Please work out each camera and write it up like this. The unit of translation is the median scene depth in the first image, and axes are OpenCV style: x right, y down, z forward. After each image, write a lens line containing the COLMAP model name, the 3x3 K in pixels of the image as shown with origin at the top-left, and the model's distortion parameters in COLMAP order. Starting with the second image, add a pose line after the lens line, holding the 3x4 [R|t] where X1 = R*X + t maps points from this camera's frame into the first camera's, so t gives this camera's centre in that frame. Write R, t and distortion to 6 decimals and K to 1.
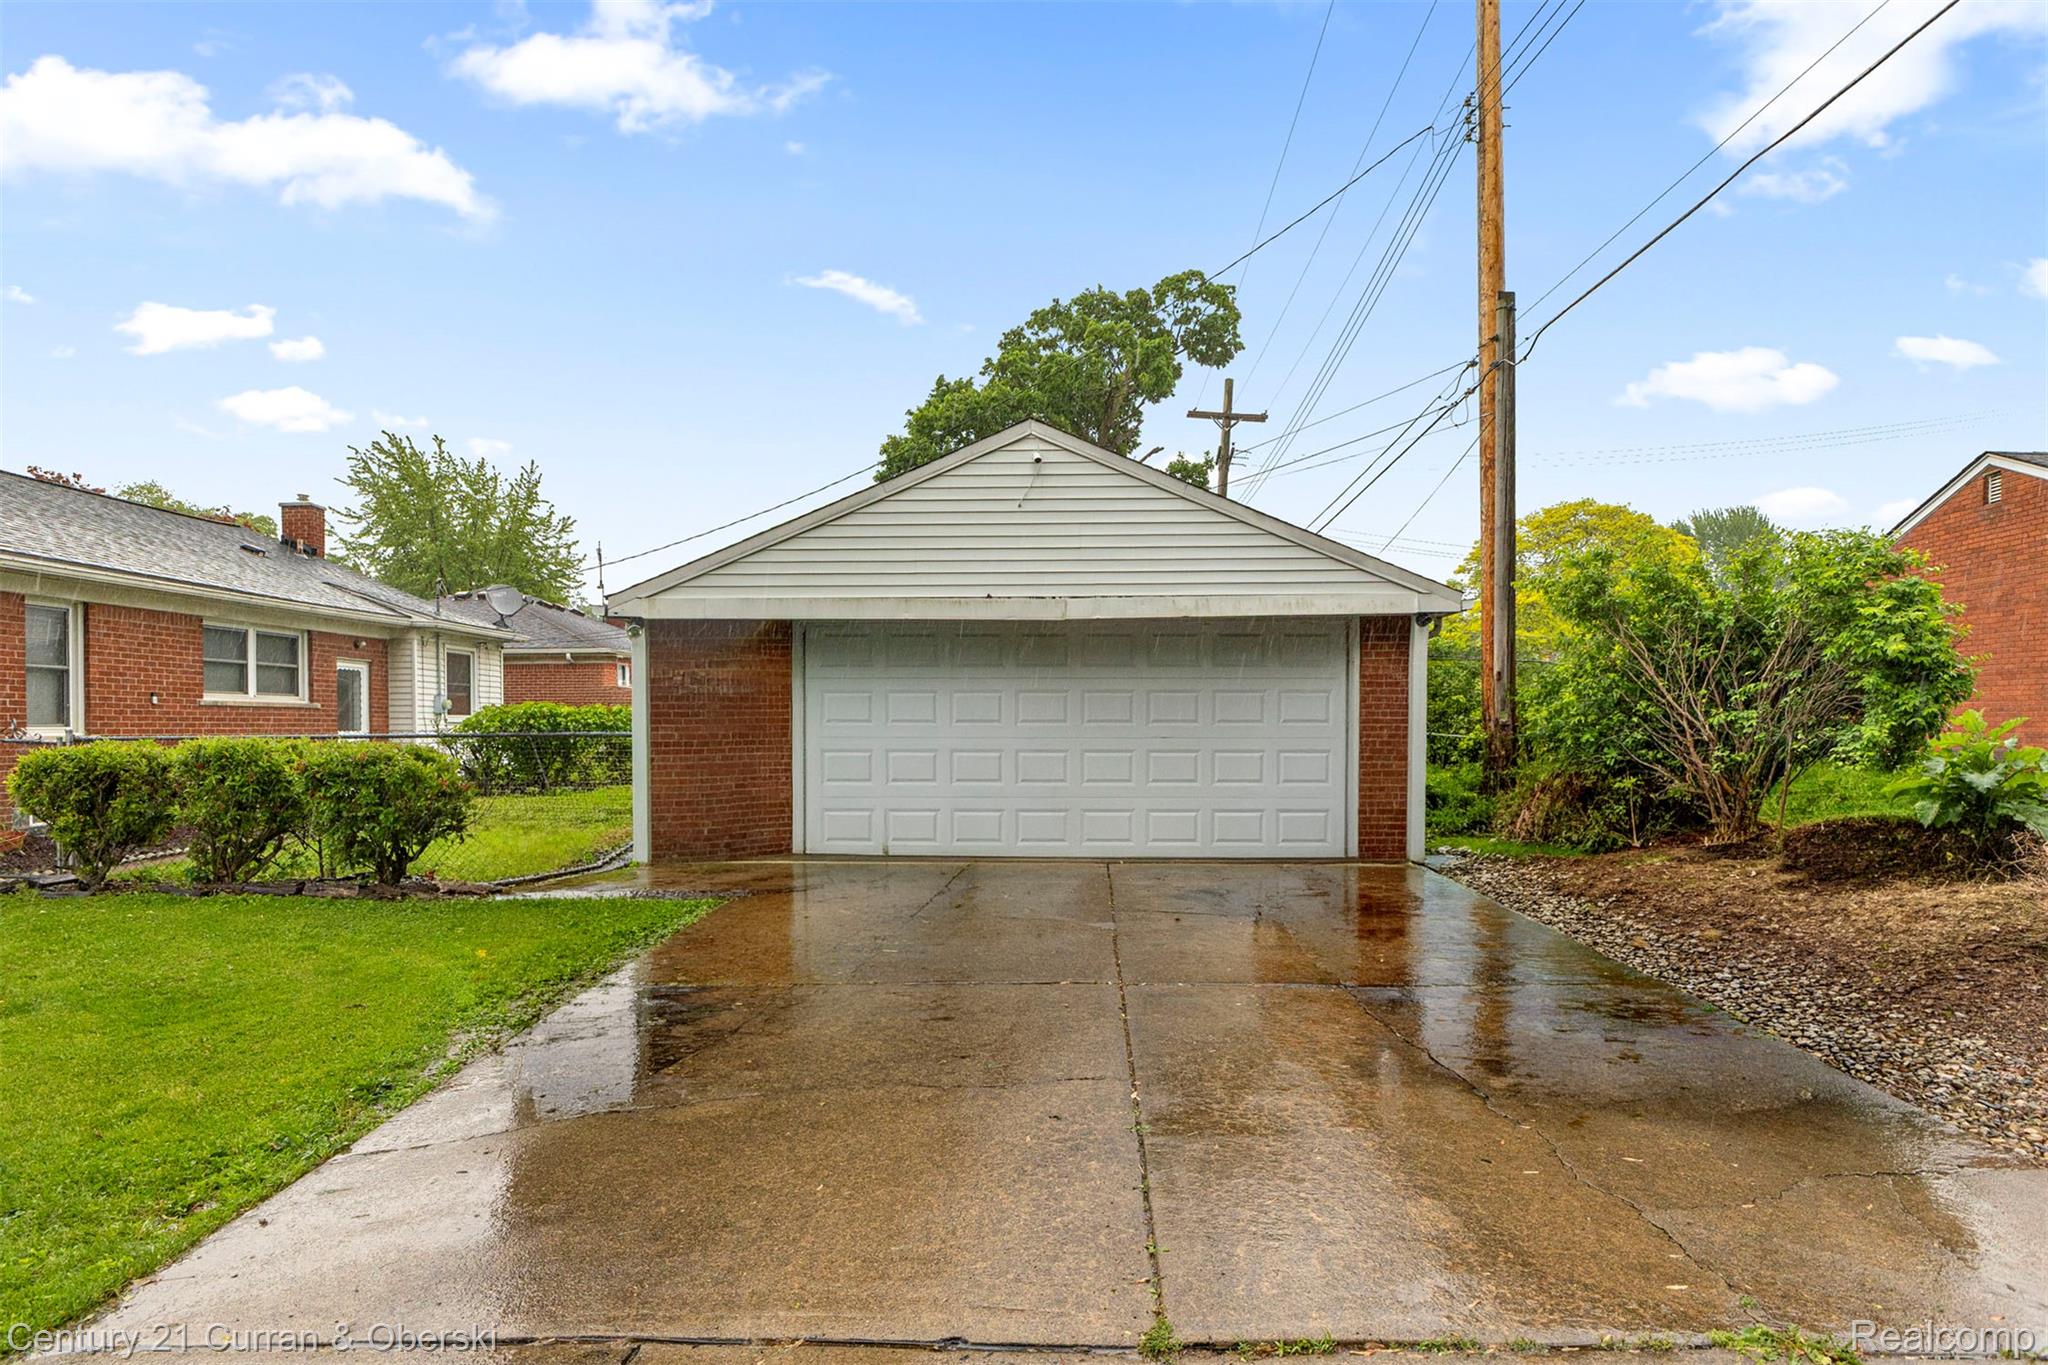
lens RADIAL K [[1188.0, 0, 1030.1], [0, 1188.0, 727.3], [0, 0, 1]] dist [-0.000209, -0.000455]
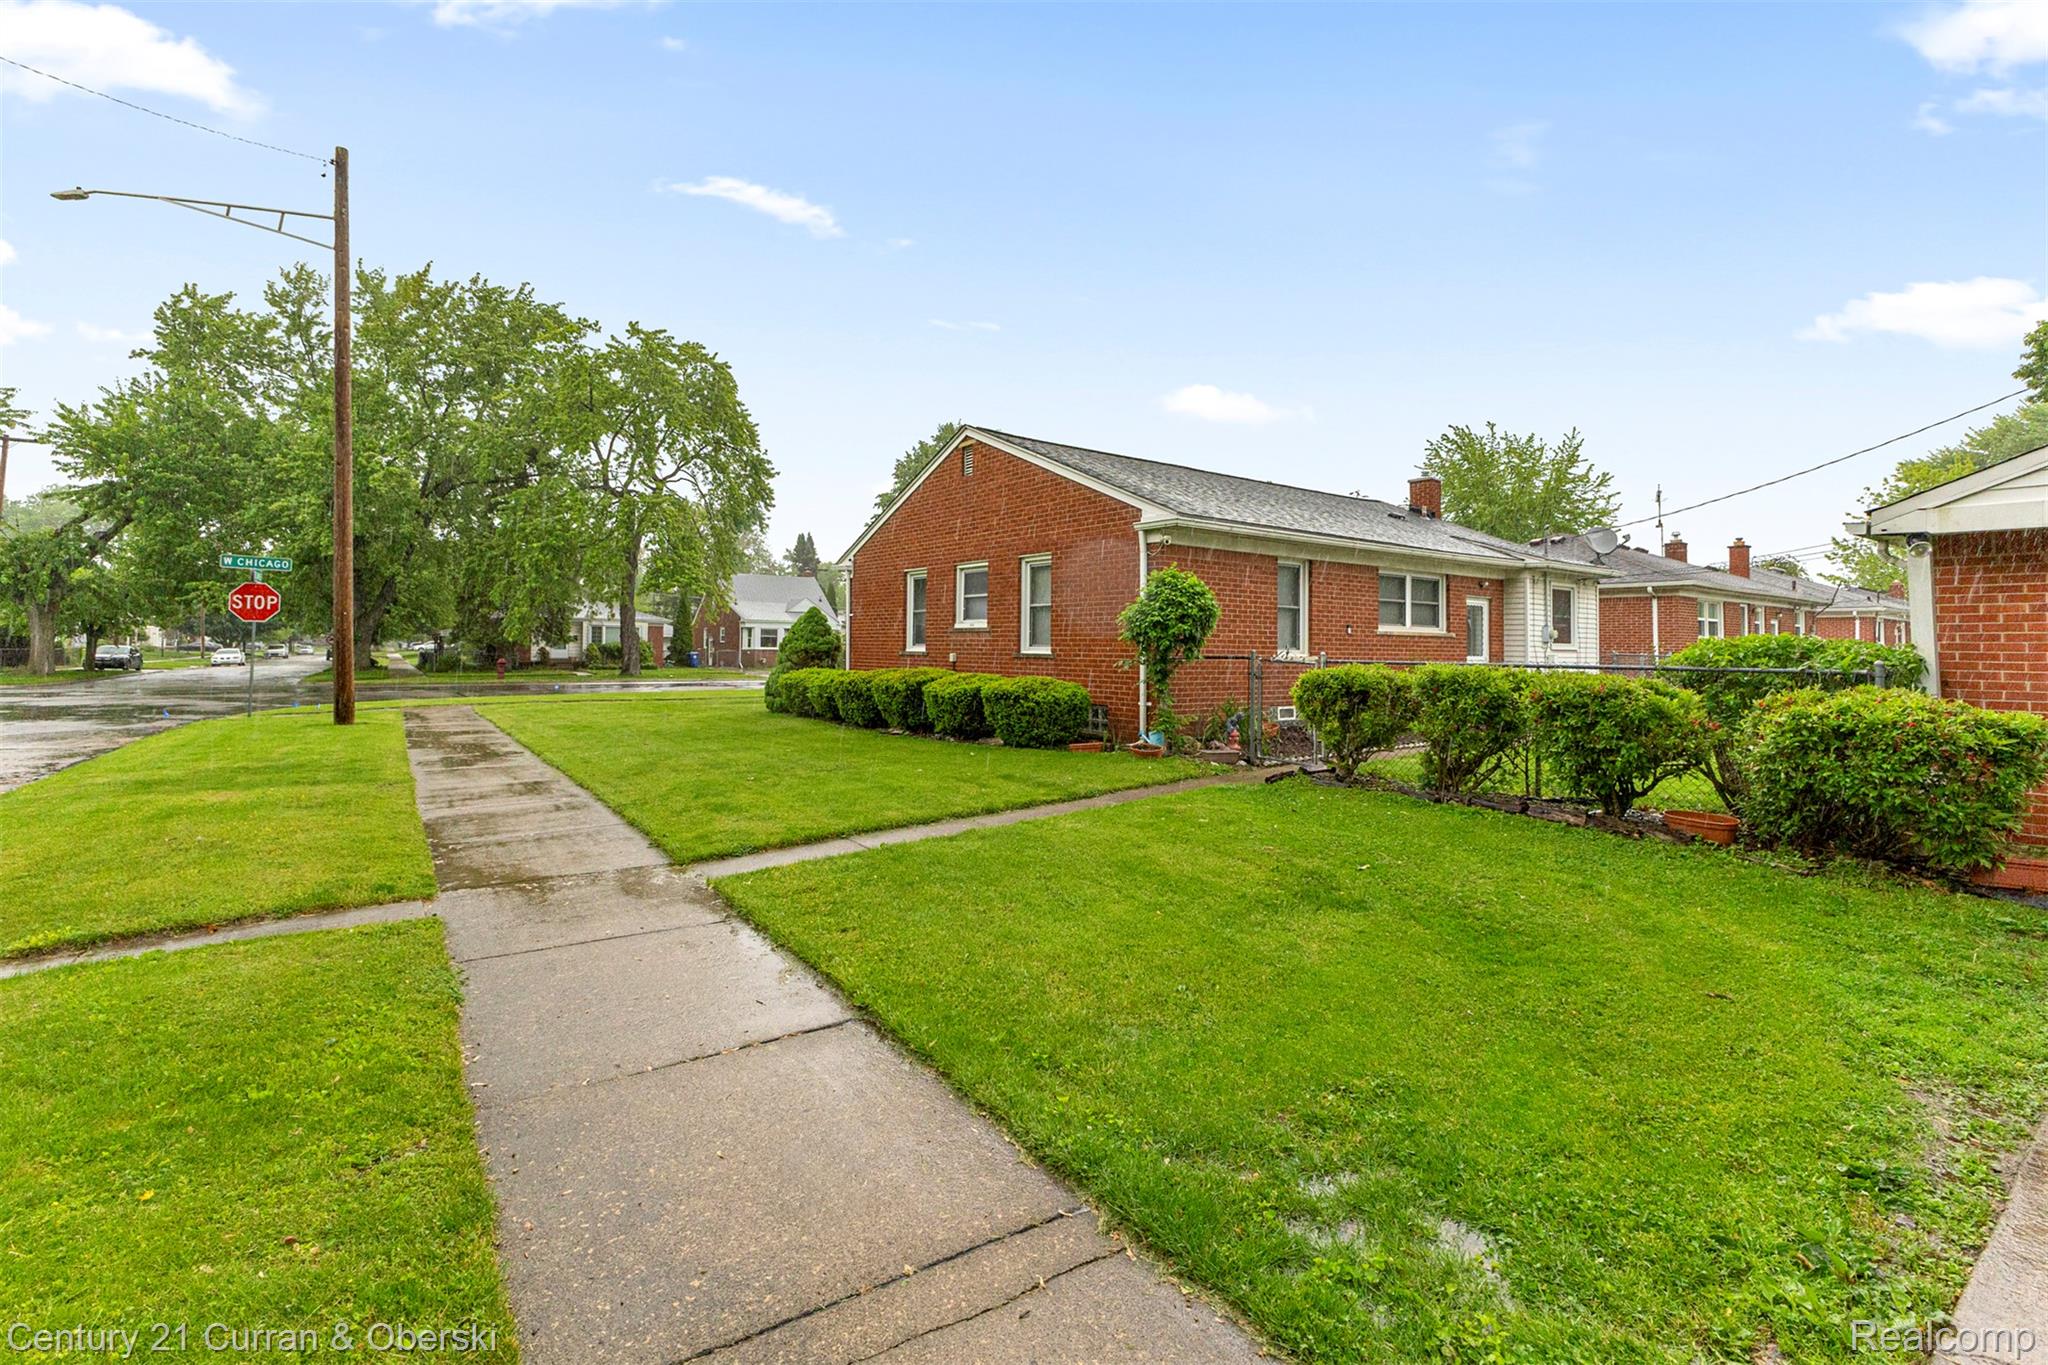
lens RADIAL K [[895.6, 0, 1017.2], [0, 895.6, 654.9], [0, 0, 1]] dist [-0.035385, 0.000360]
pose [[0.602908, 0.020660, -0.797543, -0.136740], [-0.015648, 0.999779, 0.014069, -0.003454], [0.797657, 0.003998, 0.603098, 0.081128]]
